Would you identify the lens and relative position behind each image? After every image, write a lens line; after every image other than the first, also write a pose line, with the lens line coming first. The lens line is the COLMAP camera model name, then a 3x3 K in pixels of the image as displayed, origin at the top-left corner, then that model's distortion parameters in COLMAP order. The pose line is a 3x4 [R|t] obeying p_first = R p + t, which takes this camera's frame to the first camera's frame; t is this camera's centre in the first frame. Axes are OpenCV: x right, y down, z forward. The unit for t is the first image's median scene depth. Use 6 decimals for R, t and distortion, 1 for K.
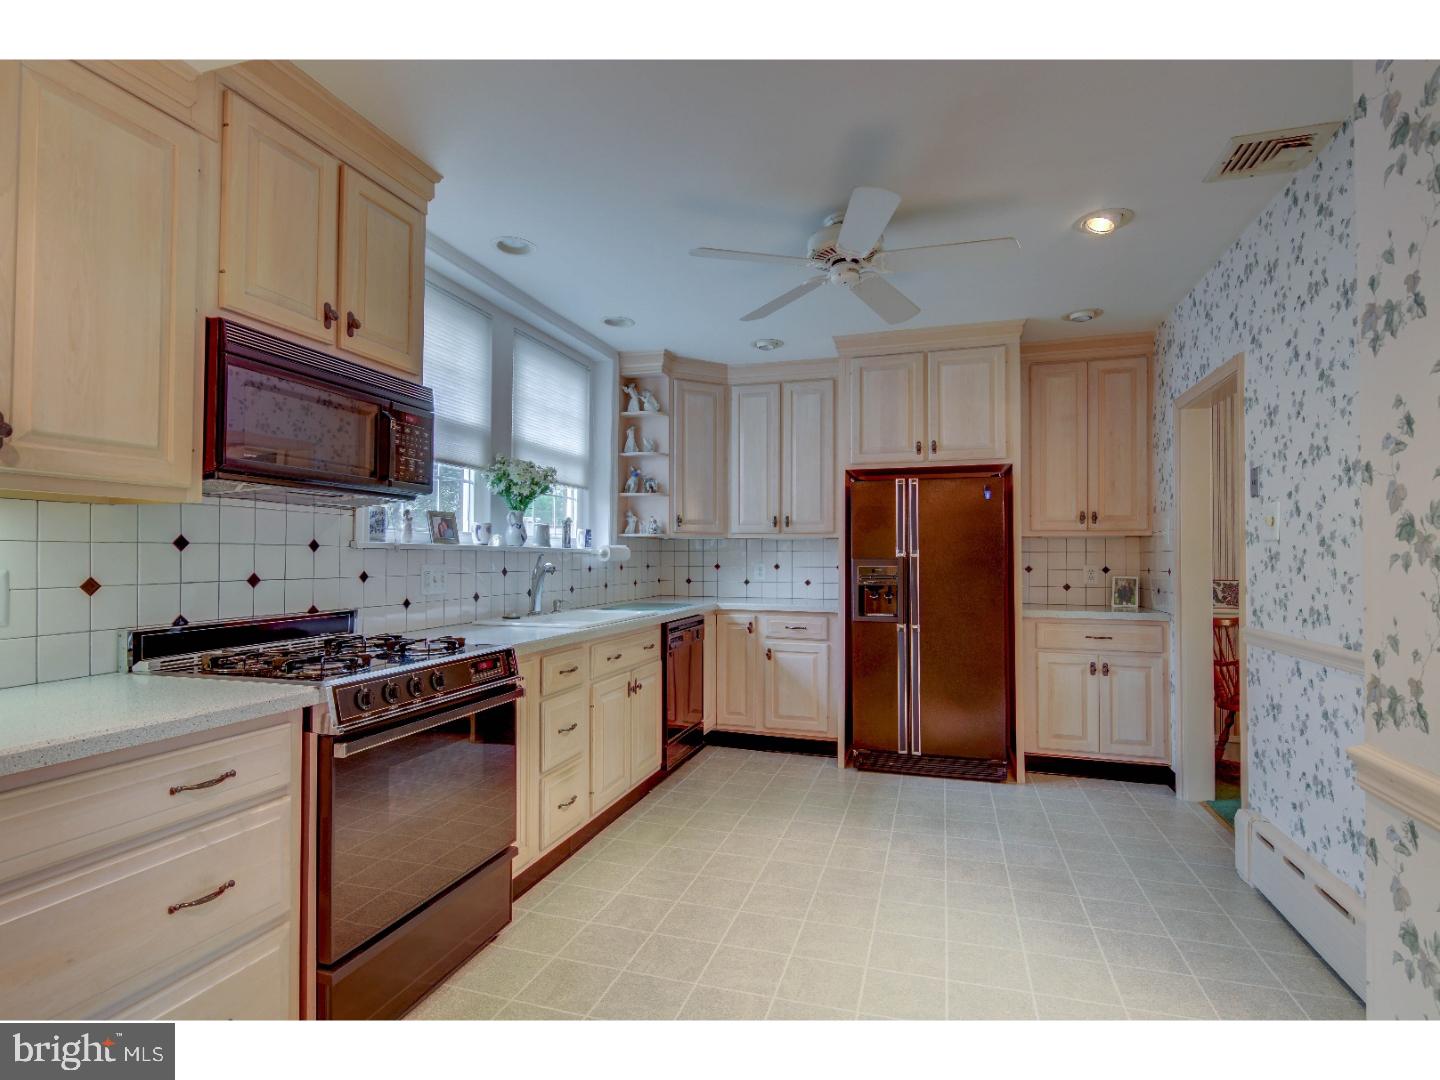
lens RADIAL K [[725.4, 0, 718.3], [0, 725.4, 544.7], [0, 0, 1]] dist [0.016272, -0.012014]
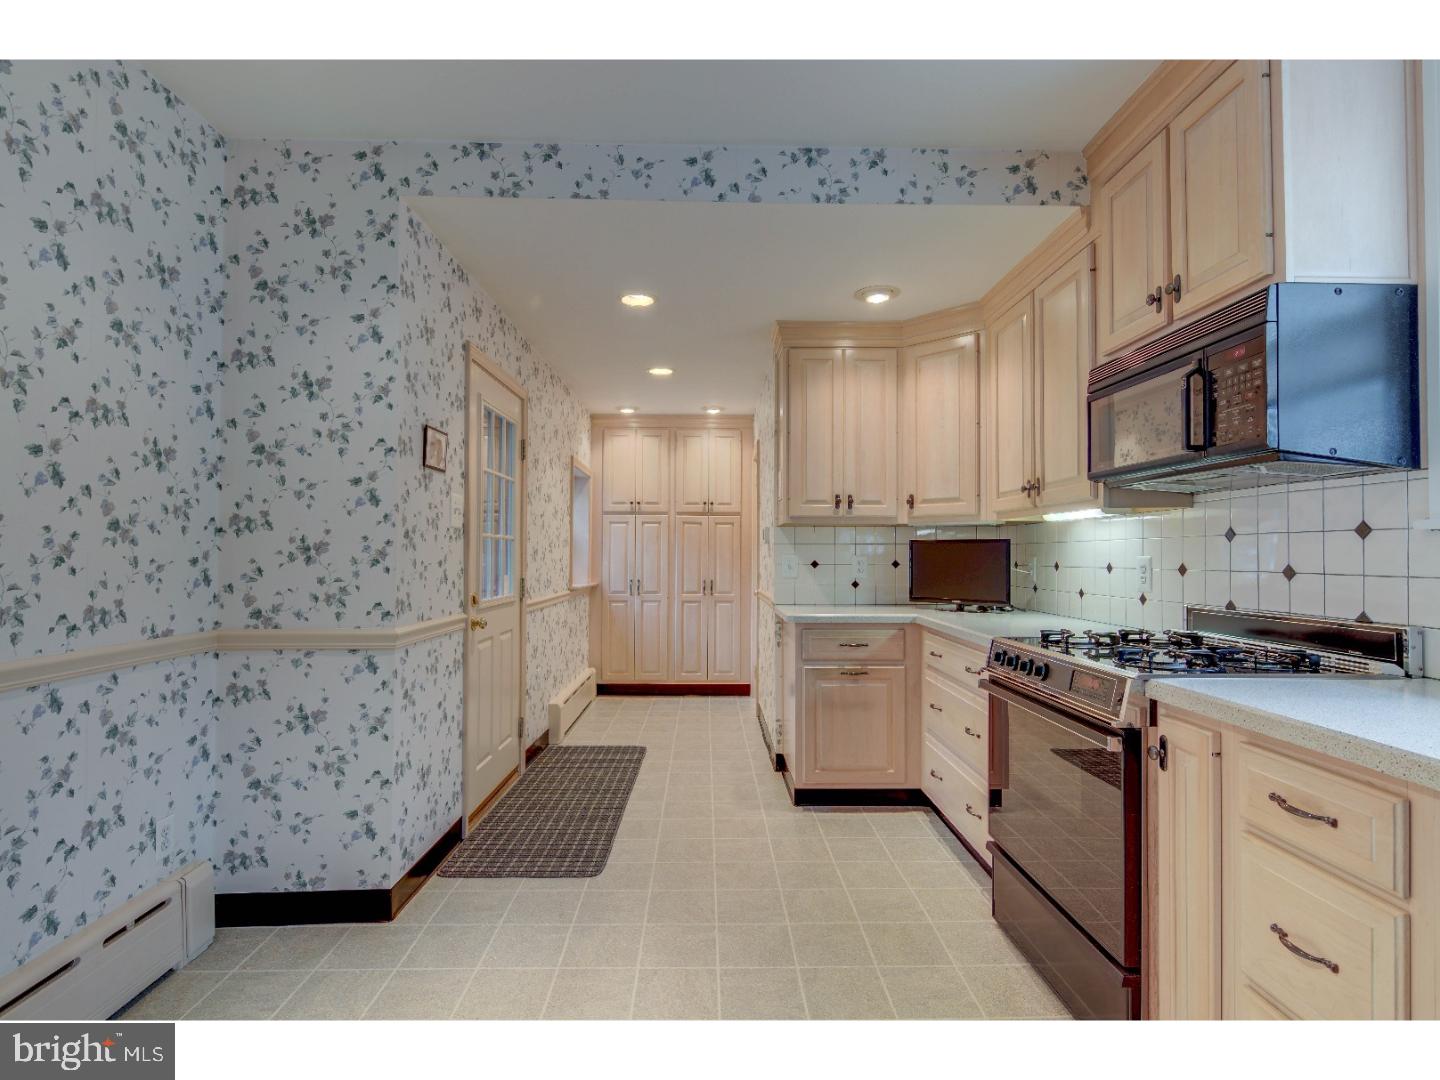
lens RADIAL K [[725.4, 0, 718.3], [0, 725.4, 544.7], [0, 0, 1]] dist [0.016272, -0.012014]
pose [[-0.948413, -0.008566, -0.316921, 0.276400], [0.001203, 0.999531, -0.030616, 0.036314], [0.317035, -0.029418, -0.947958, 1.444499]]
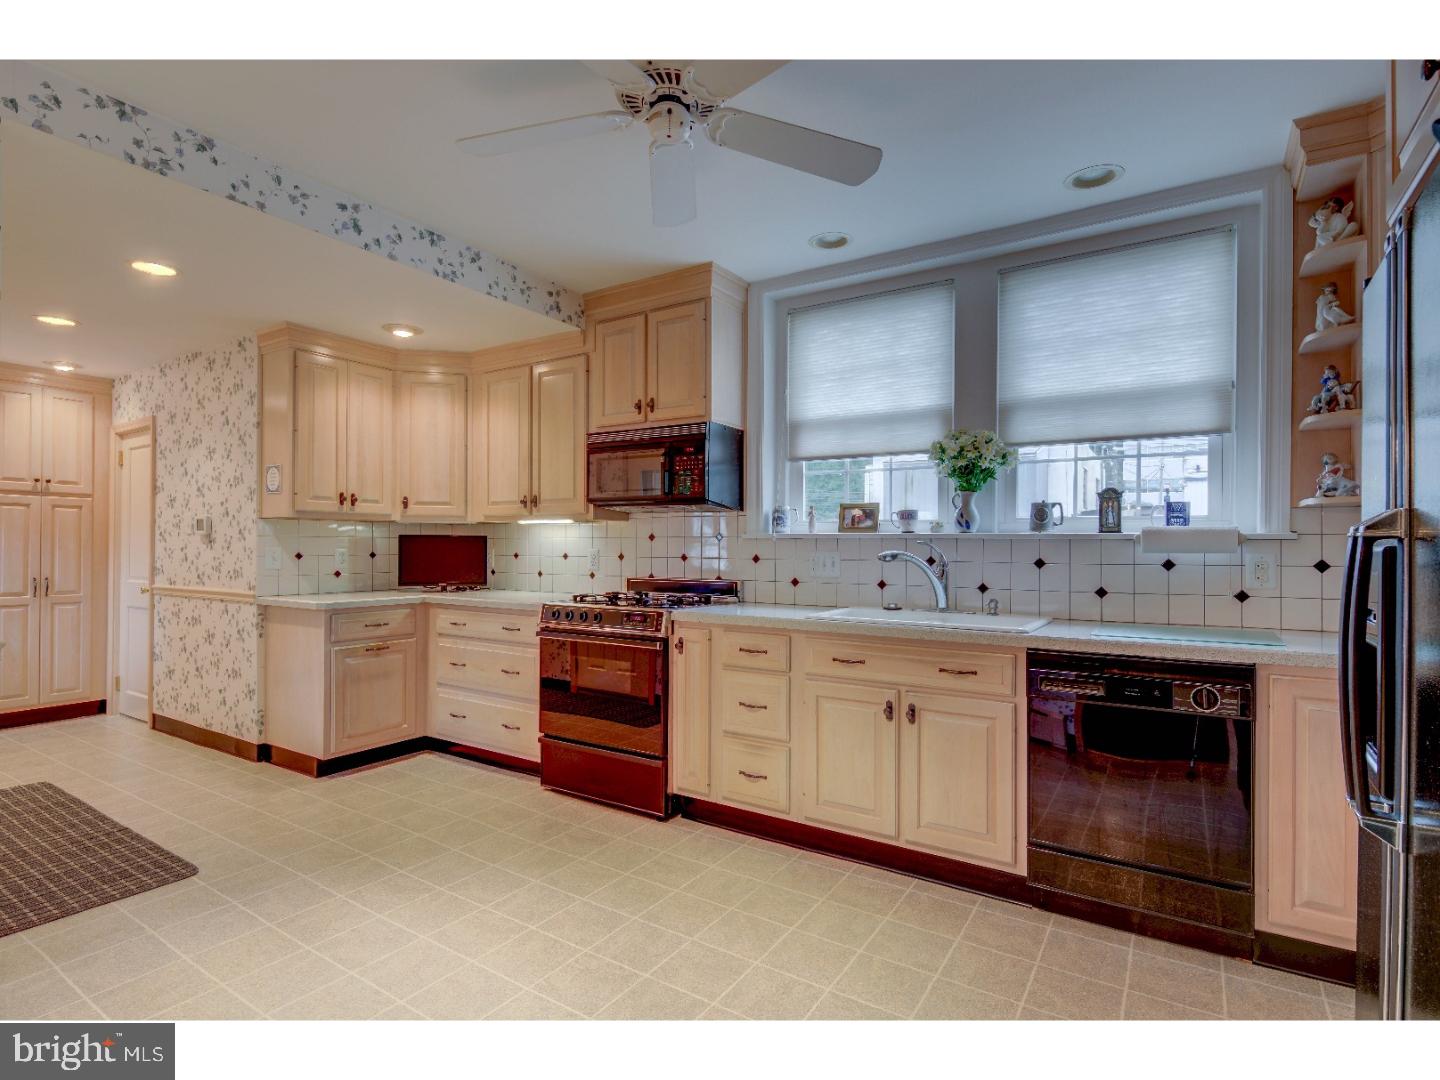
lens RADIAL K [[725.4, 0, 718.3], [0, 725.4, 544.7], [0, 0, 1]] dist [0.016272, -0.012014]
pose [[-0.269007, -0.005943, -0.963120, 0.918368], [0.010906, 0.999898, -0.009216, 0.031078], [0.963076, -0.012983, -0.268915, 1.378921]]
